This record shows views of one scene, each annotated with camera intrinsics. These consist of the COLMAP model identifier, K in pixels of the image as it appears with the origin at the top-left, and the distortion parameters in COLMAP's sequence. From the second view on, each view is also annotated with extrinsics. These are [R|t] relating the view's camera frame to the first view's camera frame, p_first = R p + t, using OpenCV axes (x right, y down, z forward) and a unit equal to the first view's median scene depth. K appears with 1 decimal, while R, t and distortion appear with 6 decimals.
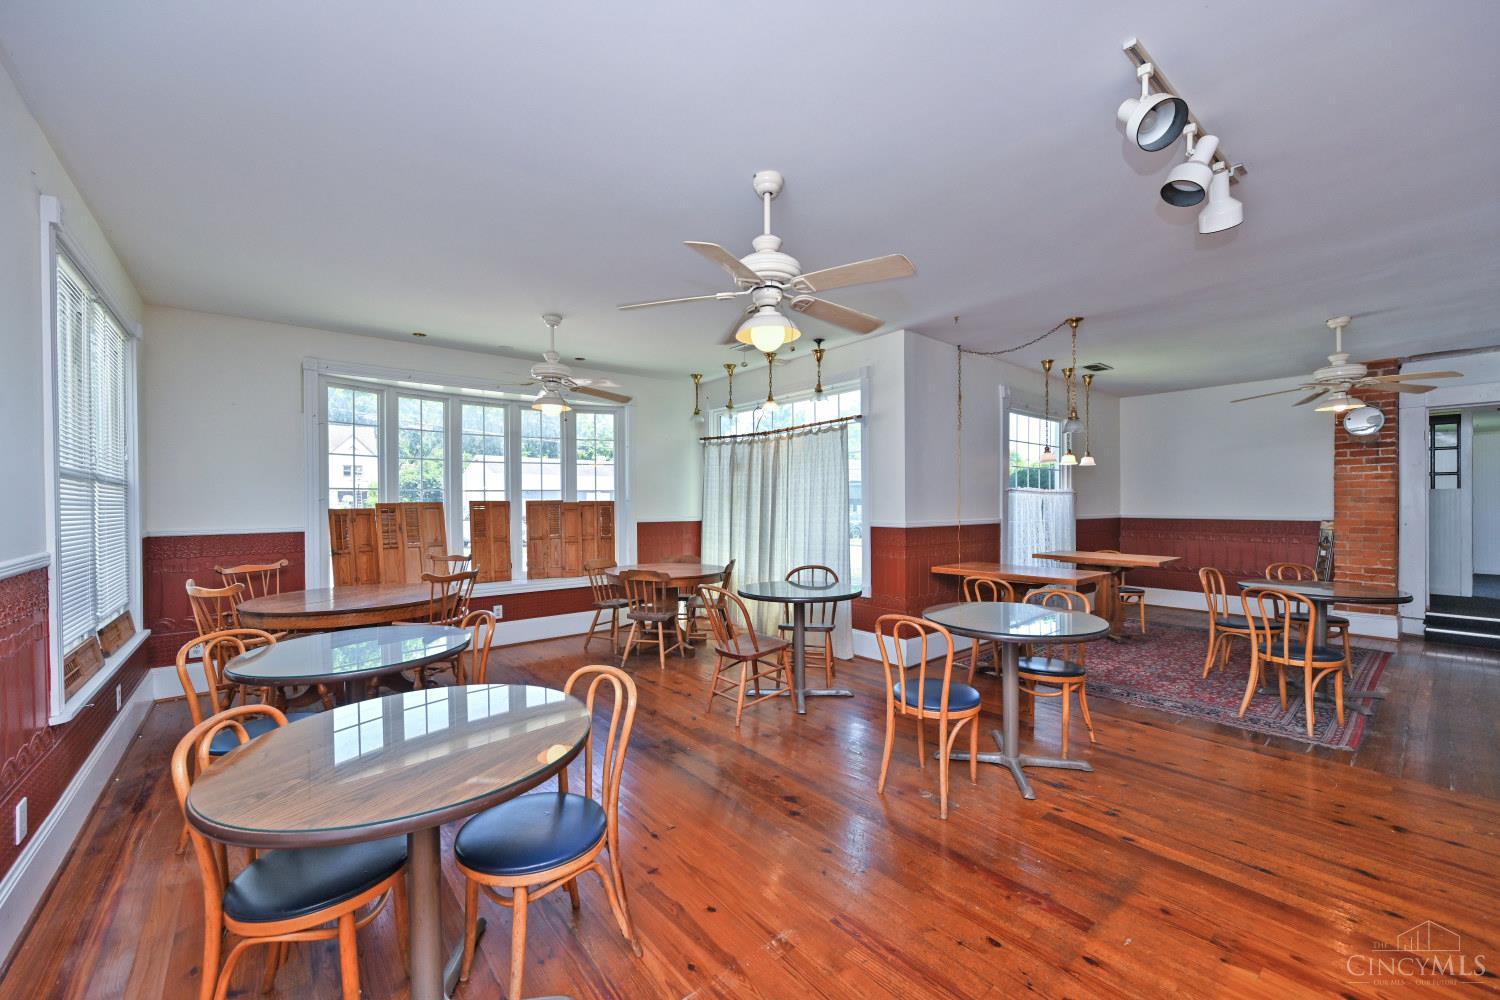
lens RADIAL K [[589.2, 0, 752.8], [0, 589.2, 498.1], [0, 0, 1]] dist [0.001643, 0.000489]
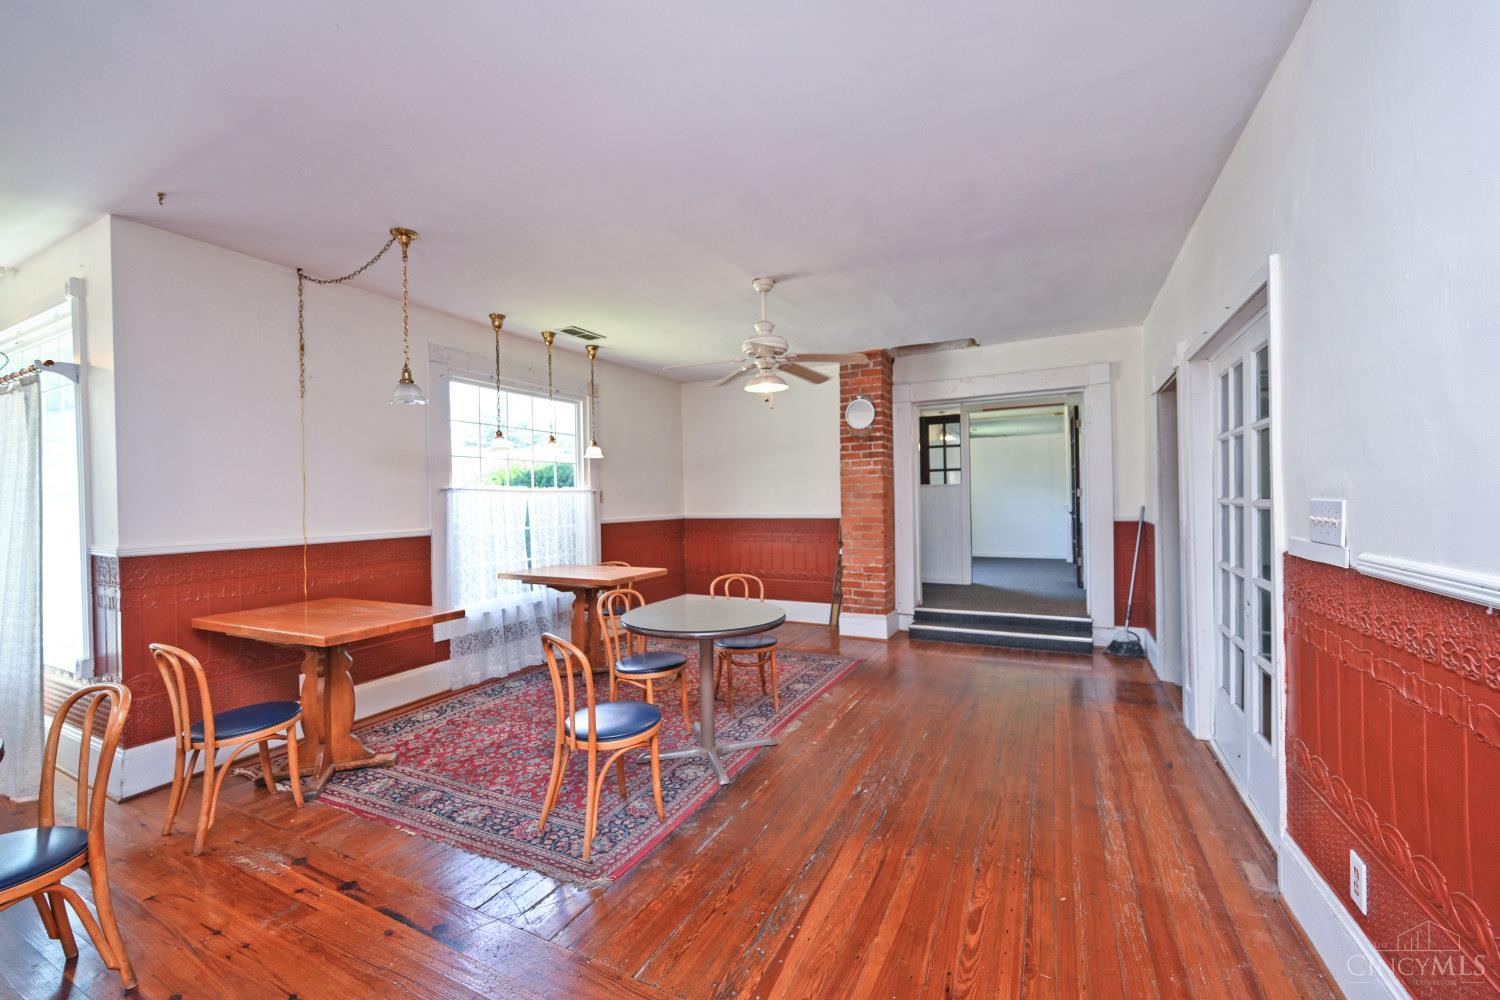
lens RADIAL K [[589.2, 0, 752.8], [0, 589.2, 498.1], [0, 0, 1]] dist [0.001643, 0.000489]
pose [[0.922334, -0.016228, 0.386051, 0.501835], [0.015264, 0.999868, 0.005563, -0.001479], [-0.386091, 0.000762, 0.922460, 0.183878]]
